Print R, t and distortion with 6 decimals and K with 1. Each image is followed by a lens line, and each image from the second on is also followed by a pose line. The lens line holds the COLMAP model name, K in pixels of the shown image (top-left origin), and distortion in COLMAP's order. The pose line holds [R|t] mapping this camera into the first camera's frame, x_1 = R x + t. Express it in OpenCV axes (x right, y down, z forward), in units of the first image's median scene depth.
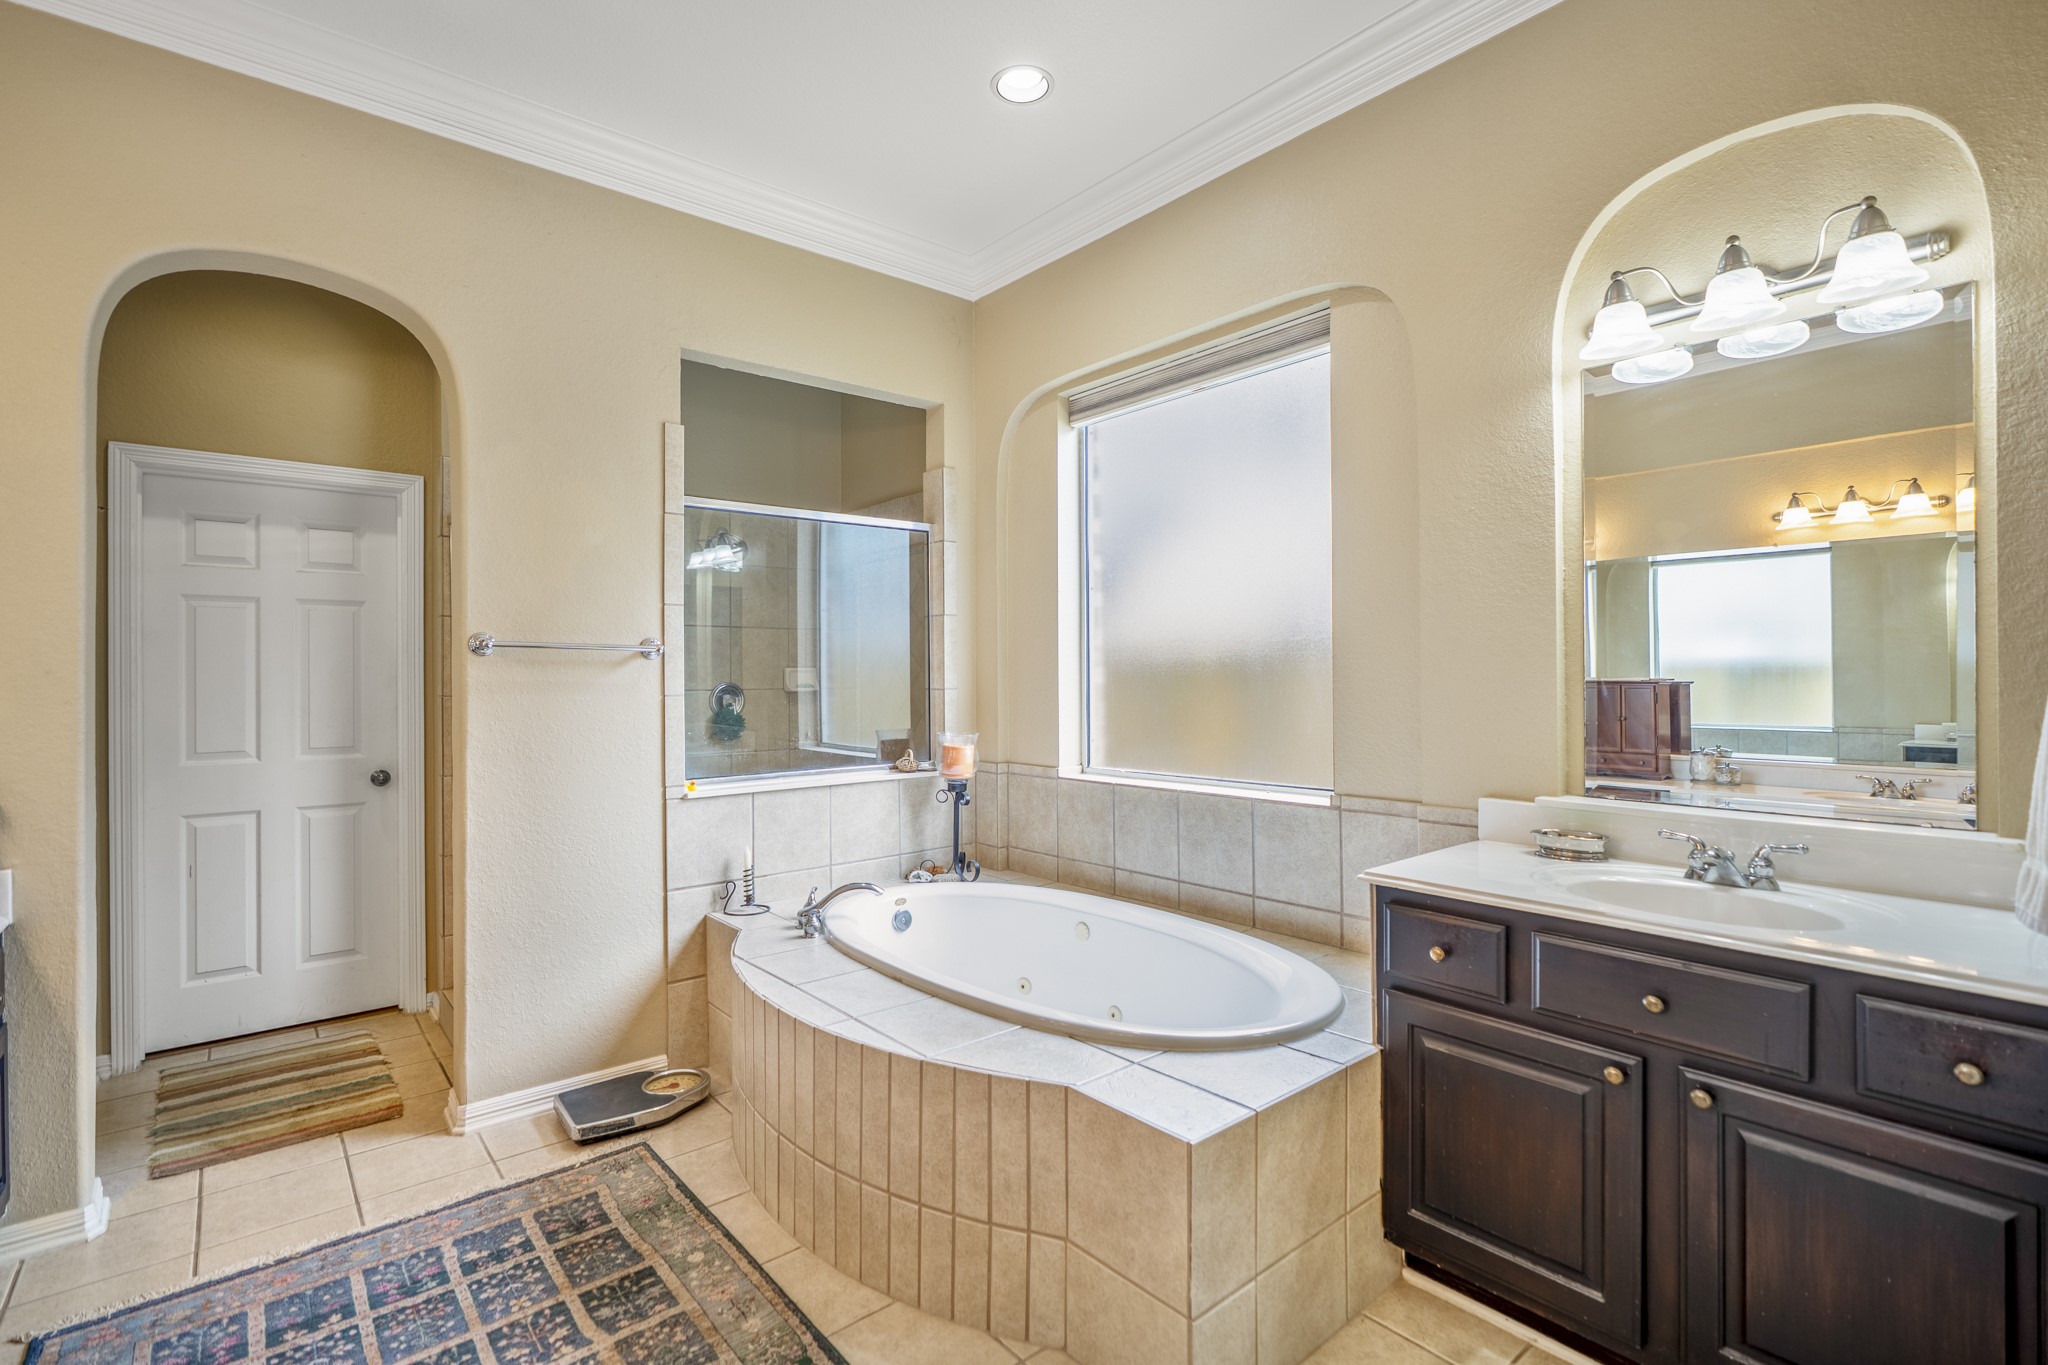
lens RADIAL K [[939.9, 0, 1030.9], [0, 939.9, 675.2], [0, 0, 1]] dist [-0.014702, 0.004201]
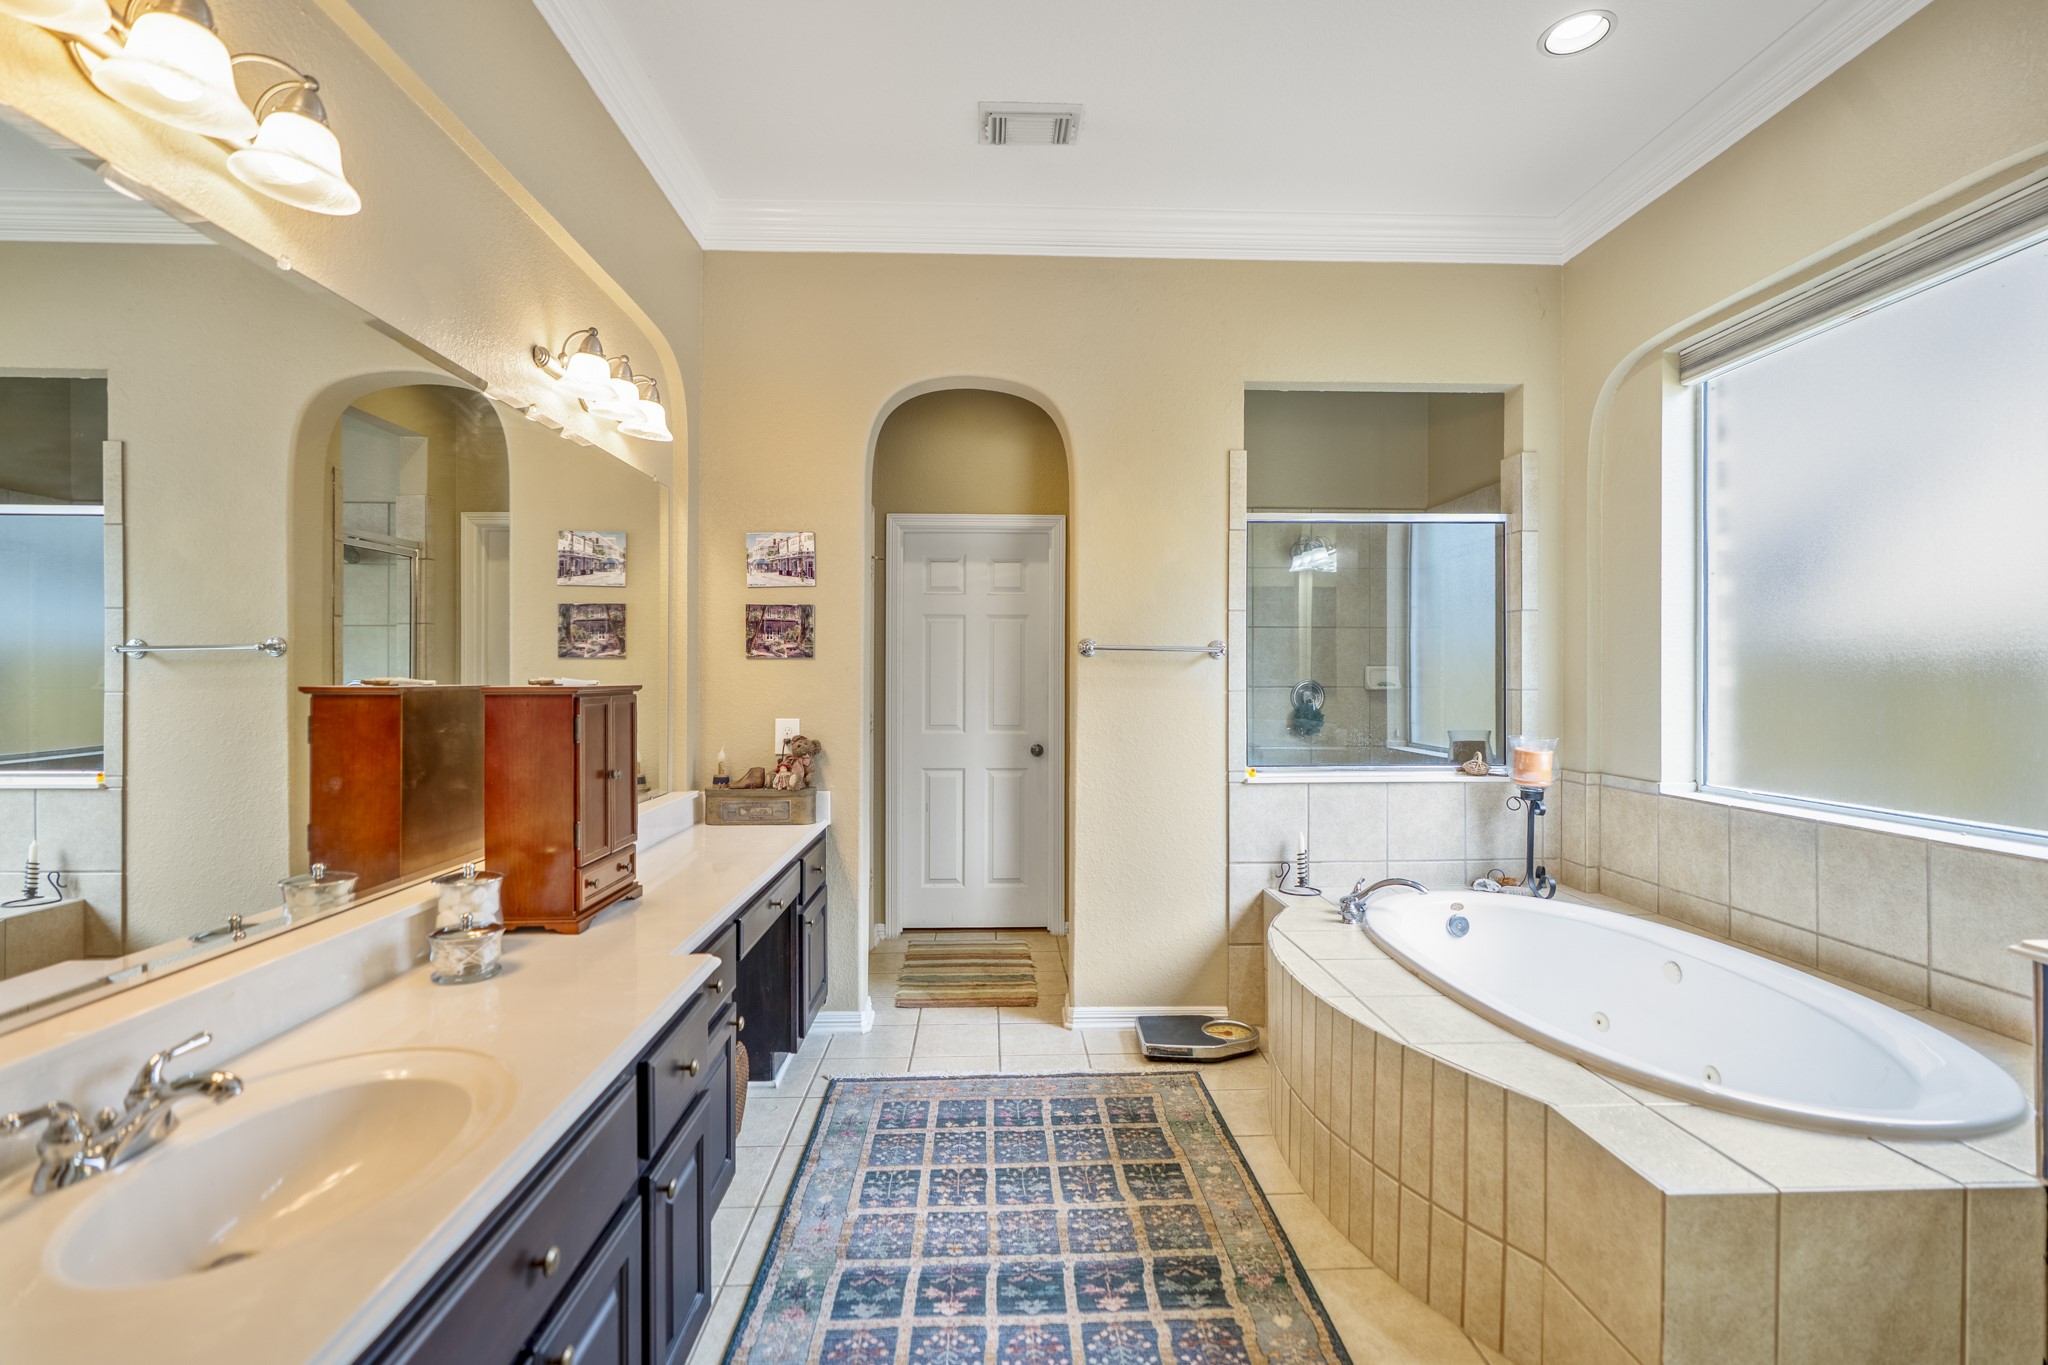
lens RADIAL K [[939.9, 0, 1017.0], [0, 939.9, 674.2], [0, 0, 1]] dist [-0.014702, 0.004201]
pose [[0.781719, 0.007649, -0.623583, 0.126666], [-0.006163, 0.999971, 0.004540, -0.002317], [0.623600, 0.000294, 0.781744, -0.053568]]
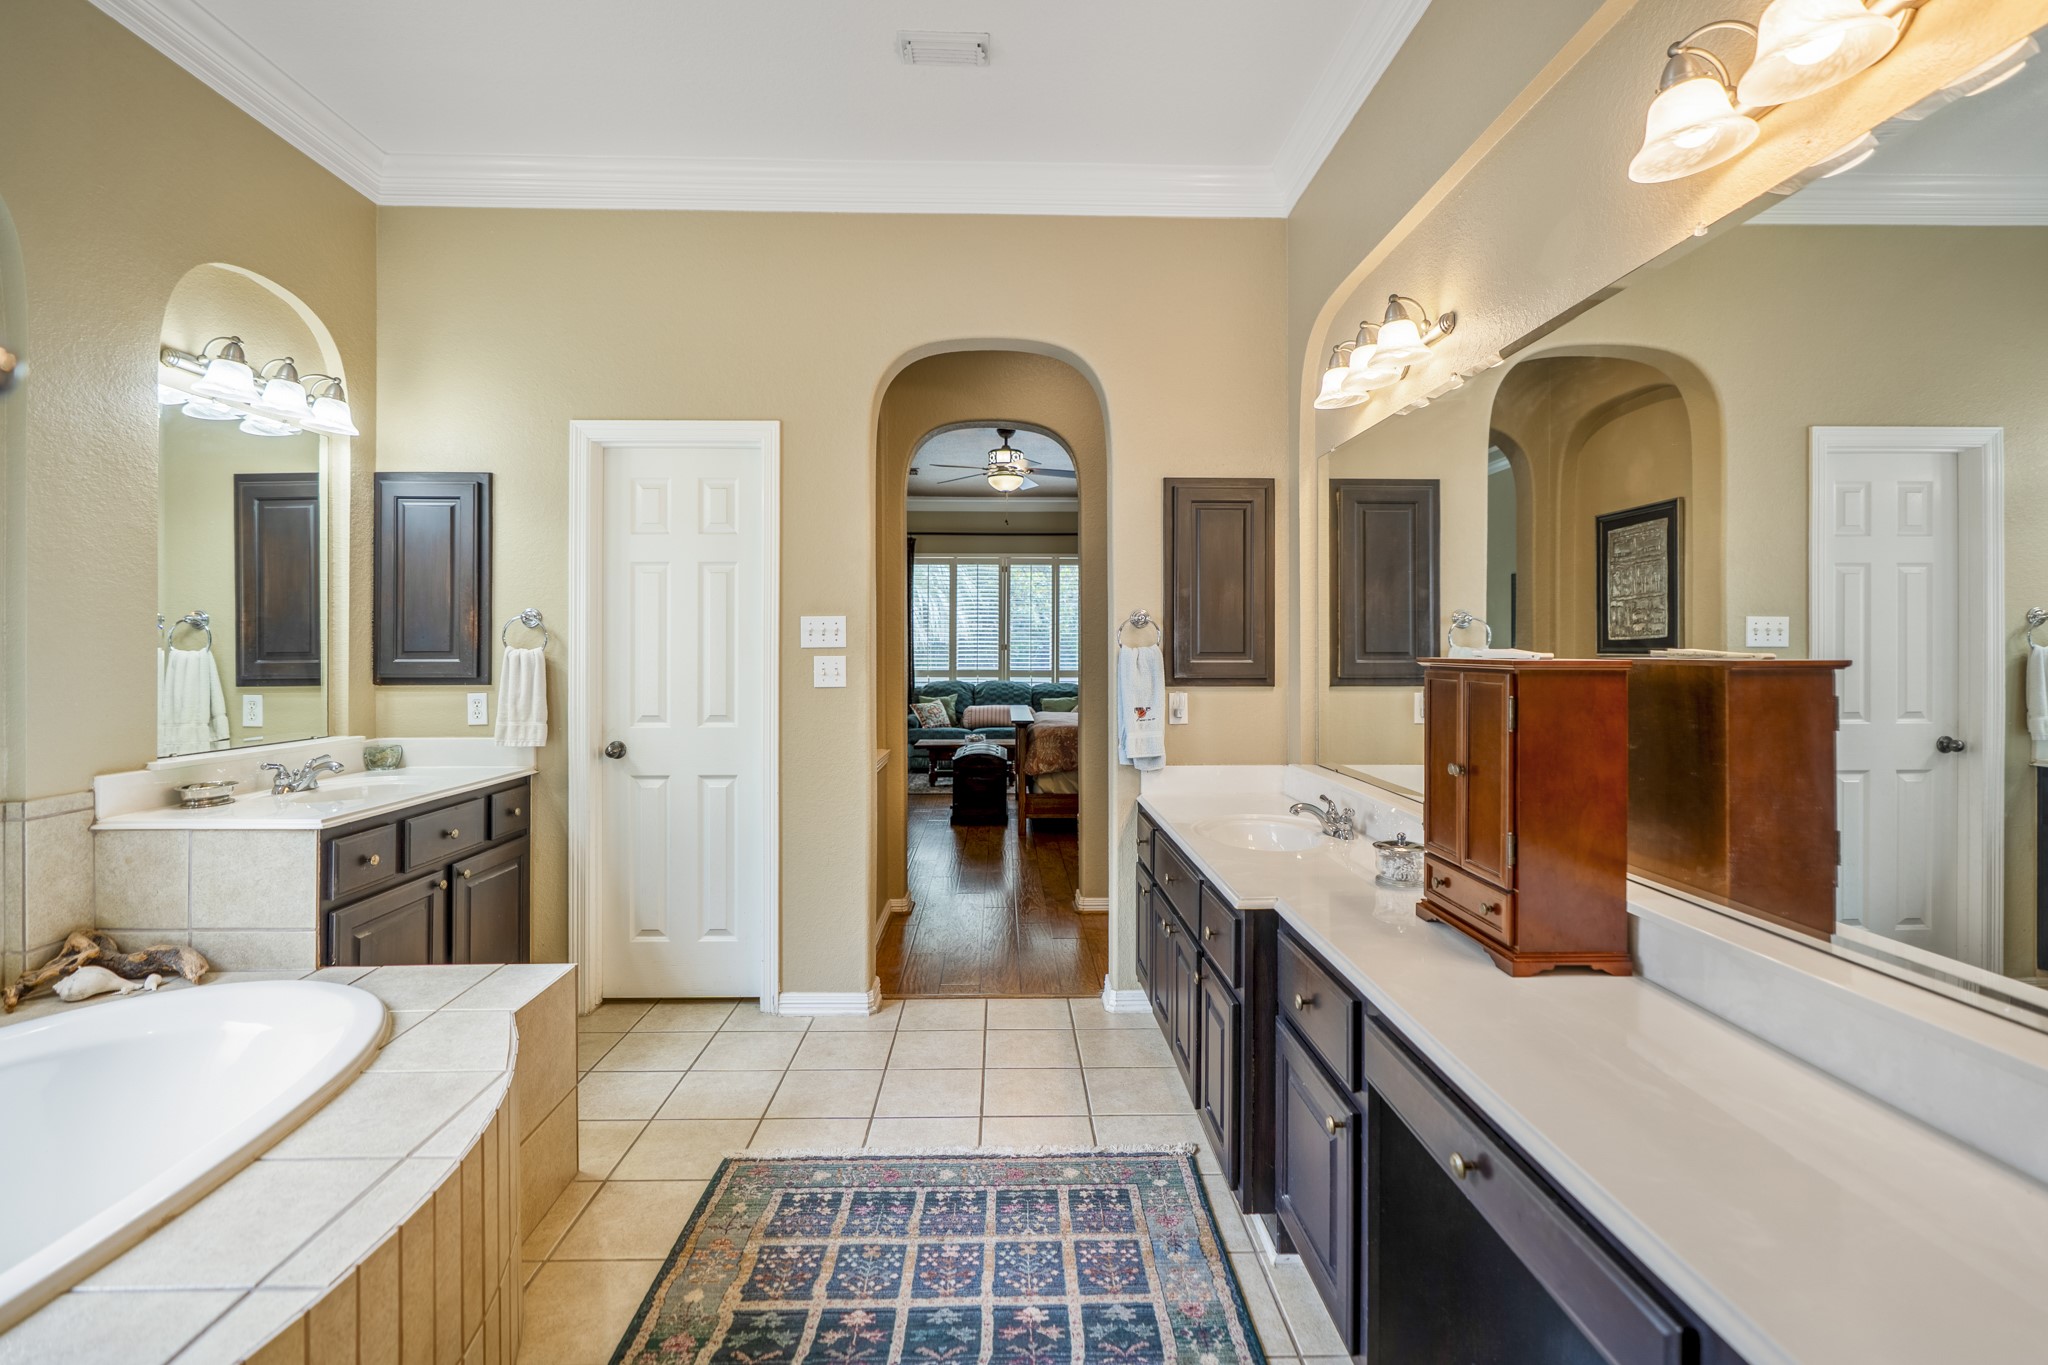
lens RADIAL K [[939.9, 0, 1024.8], [0, 939.9, 664.2], [0, 0, 1]] dist [-0.014702, 0.004201]
pose [[-0.780772, 0.001030, 0.624815, -0.767450], [0.004951, 0.999977, 0.004538, 0.011420], [-0.624796, 0.006636, -0.780760, 0.992508]]
